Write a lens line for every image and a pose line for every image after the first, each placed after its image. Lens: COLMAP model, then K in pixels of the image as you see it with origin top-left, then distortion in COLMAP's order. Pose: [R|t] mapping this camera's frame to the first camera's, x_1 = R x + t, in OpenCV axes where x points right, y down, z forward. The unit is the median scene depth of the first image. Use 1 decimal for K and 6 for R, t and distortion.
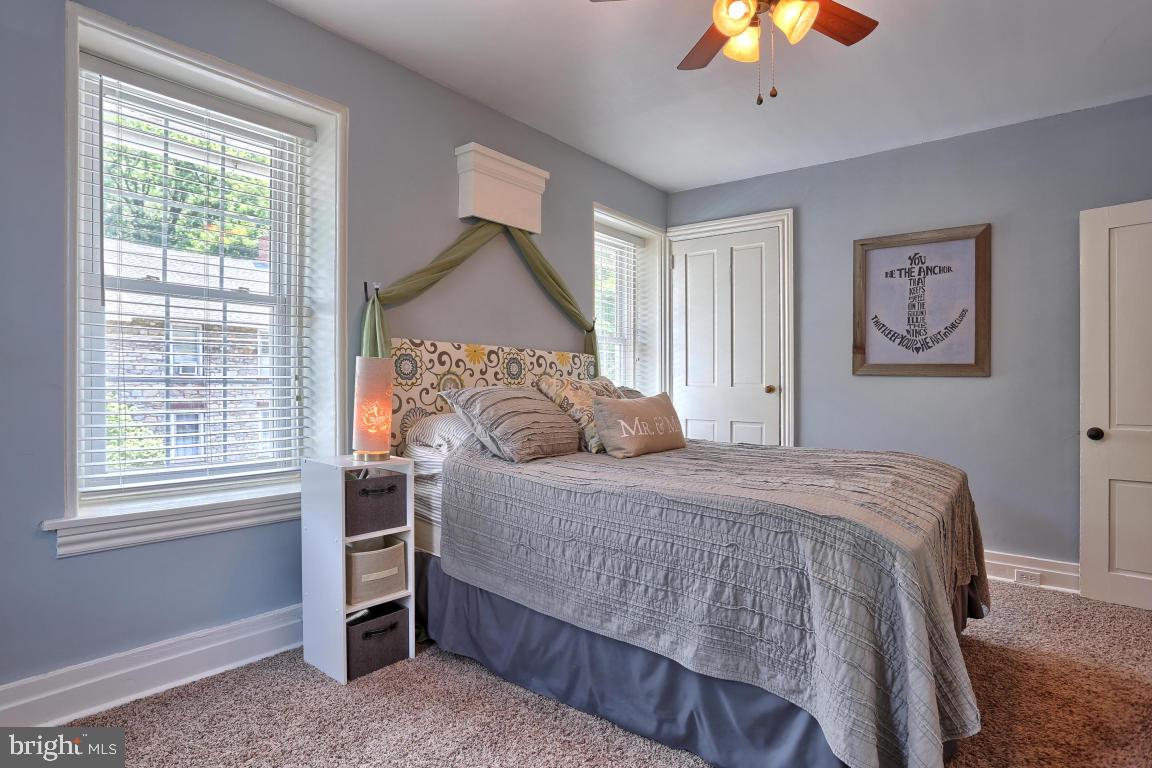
lens RADIAL K [[608.9, 0, 565.9], [0, 608.9, 378.7], [0, 0, 1]] dist [-0.049510, 0.016054]
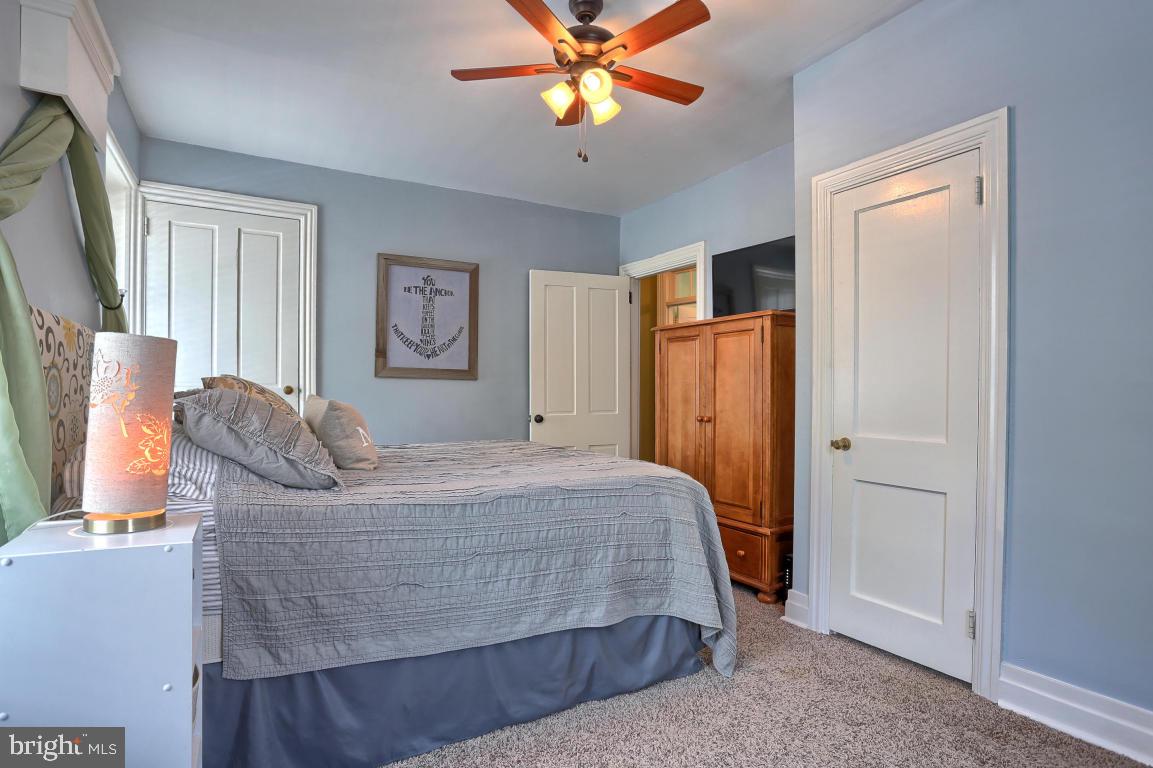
lens RADIAL K [[609.4, 0, 564.2], [0, 609.4, 388.7], [0, 0, 1]] dist [-0.049510, 0.016054]
pose [[0.374088, -0.004690, 0.927381, -0.584755], [-0.011972, 0.999879, 0.009886, 0.000849], [-0.927316, -0.014801, 0.373986, 0.392861]]
